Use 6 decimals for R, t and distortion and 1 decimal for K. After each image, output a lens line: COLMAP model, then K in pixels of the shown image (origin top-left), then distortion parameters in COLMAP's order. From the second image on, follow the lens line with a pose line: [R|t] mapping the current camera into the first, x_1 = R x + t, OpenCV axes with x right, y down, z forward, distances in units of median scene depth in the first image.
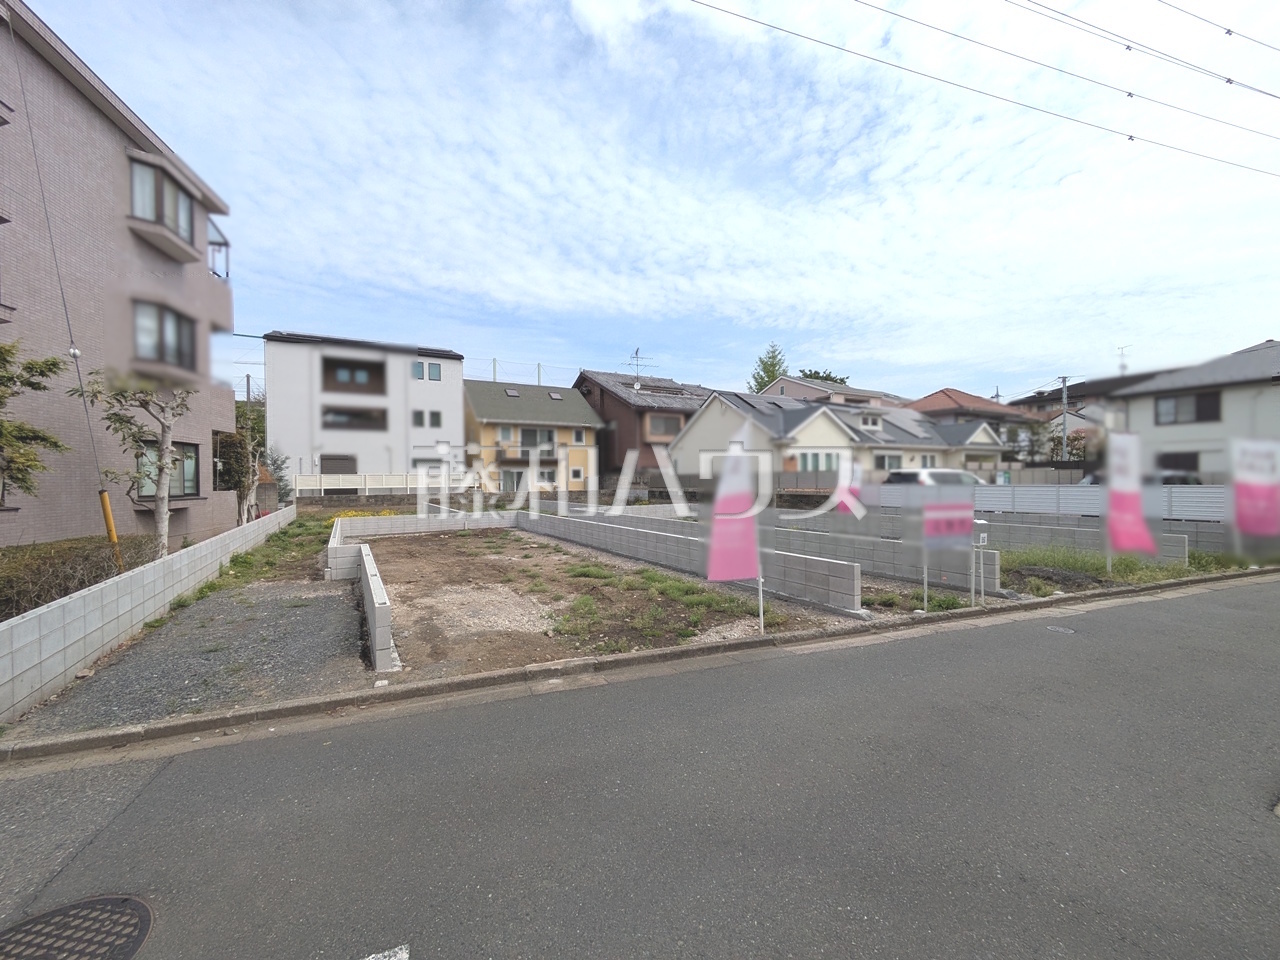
lens RADIAL K [[511.8, 0, 636.4], [0, 511.8, 480.8], [0, 0, 1]] dist [-0.001695, 0.001645]
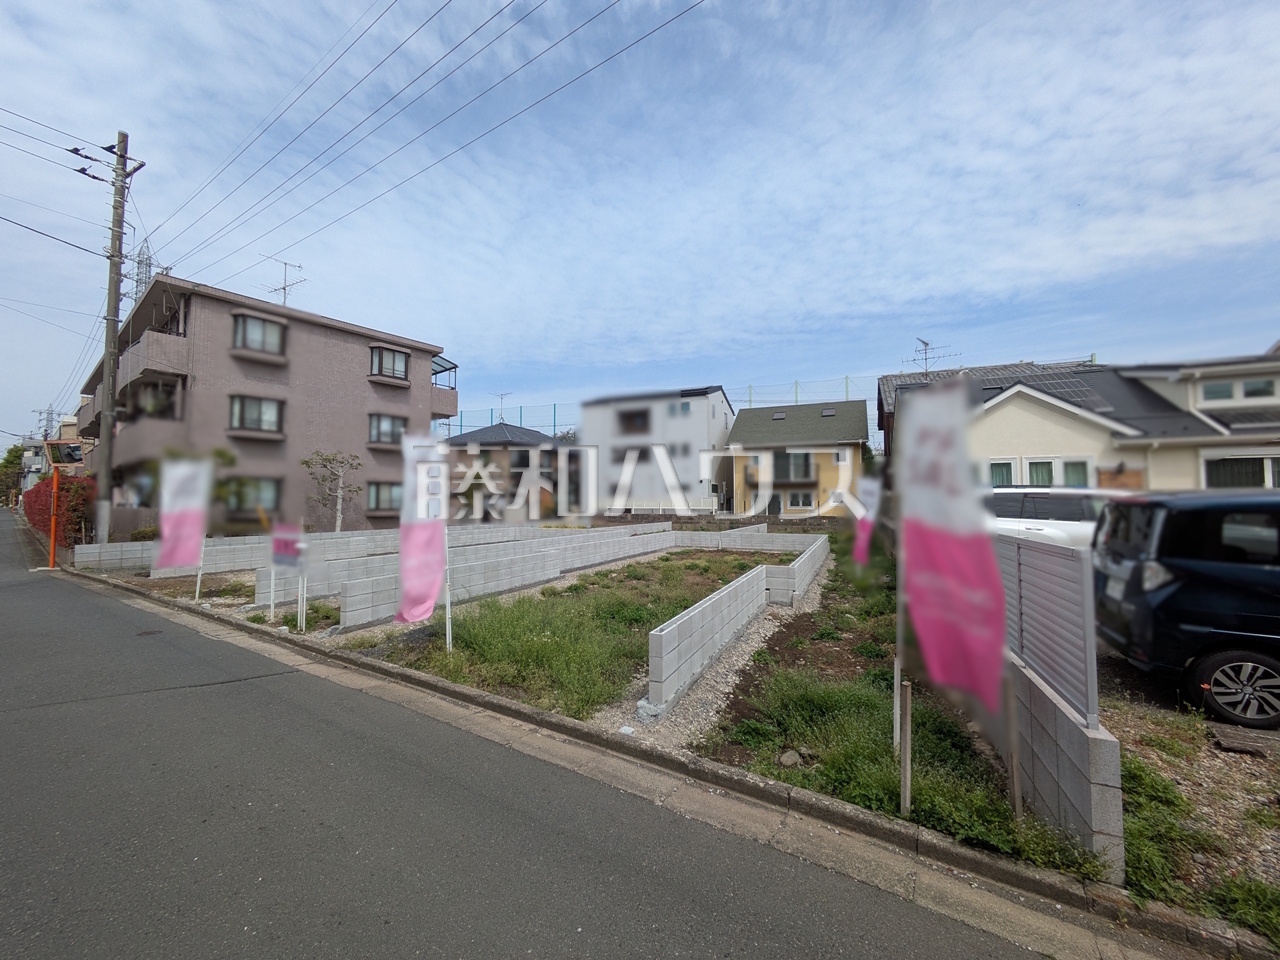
lens RADIAL K [[511.8, 0, 636.3], [0, 511.8, 487.2], [0, 0, 1]] dist [-0.001695, 0.001645]
pose [[0.589377, -0.016080, -0.807698, 0.111032], [-0.009881, 0.999584, -0.027110, -0.000934], [0.807797, 0.023958, 0.588973, 0.054809]]
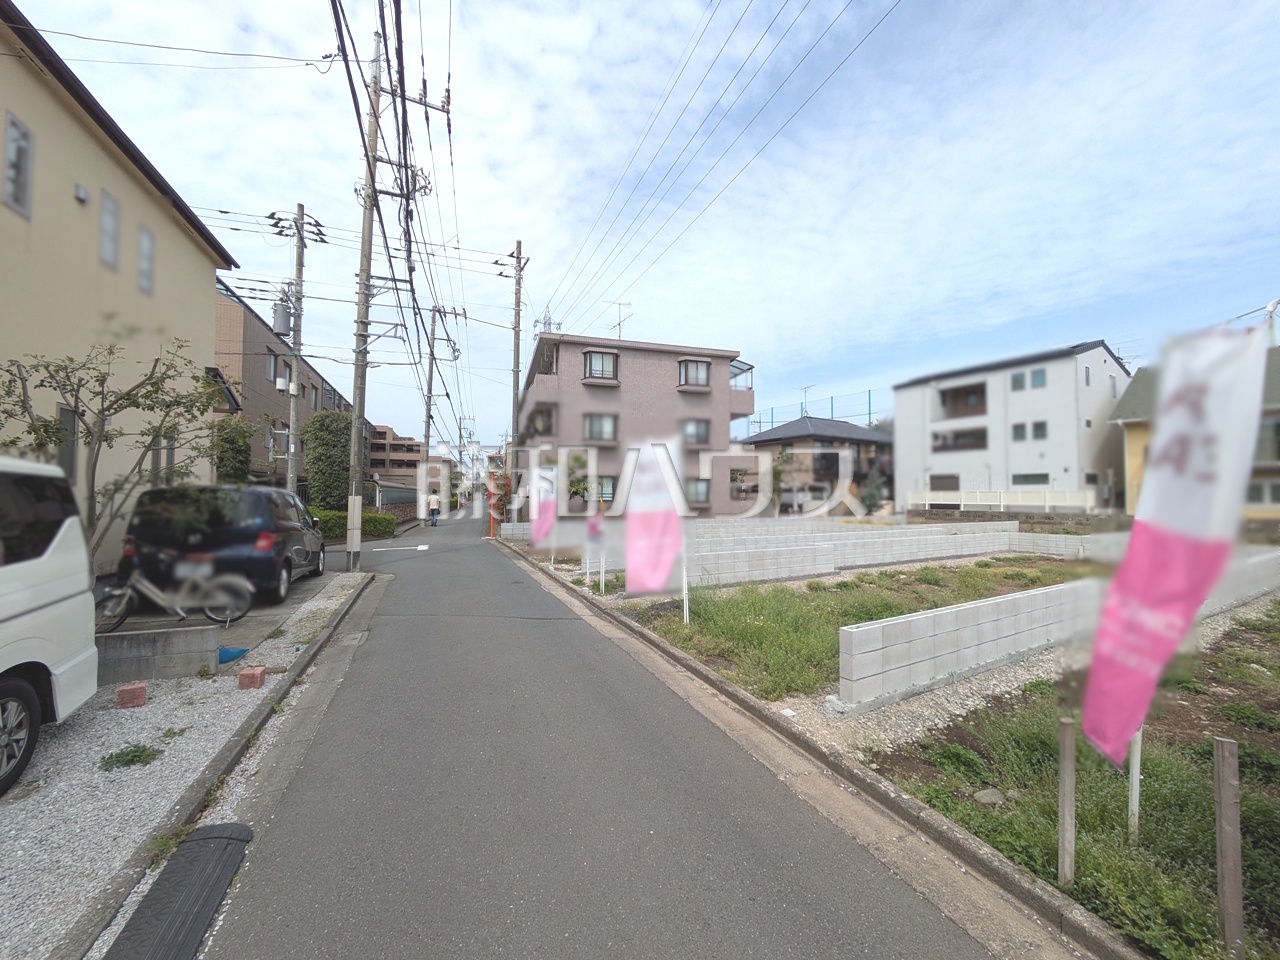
lens RADIAL K [[511.8, 0, 642.0], [0, 511.8, 505.6], [0, 0, 1]] dist [-0.001695, 0.001645]
pose [[0.013675, 0.028300, -0.999506, 0.120233], [-0.009429, 0.999559, 0.028173, -0.001315], [0.999862, 0.009039, 0.013936, 0.066079]]
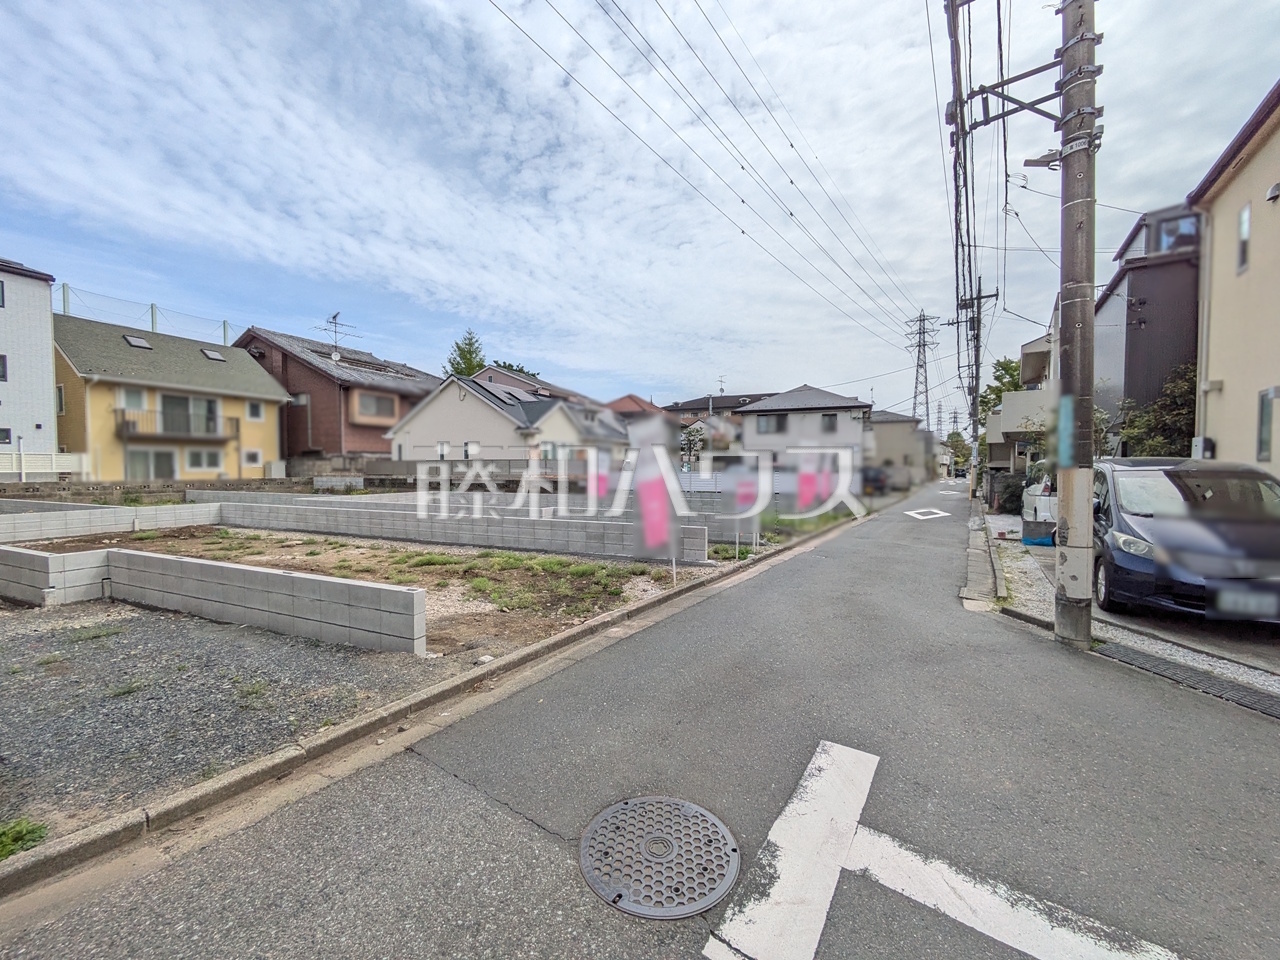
lens RADIAL K [[511.8, 0, 642.3], [0, 511.8, 457.7], [0, 0, 1]] dist [-0.001695, 0.001645]
pose [[0.806640, 0.023404, 0.590580, -0.026686], [-0.008522, 0.999572, -0.027972, 0.001148], [-0.590982, 0.017531, 0.806494, 0.000788]]
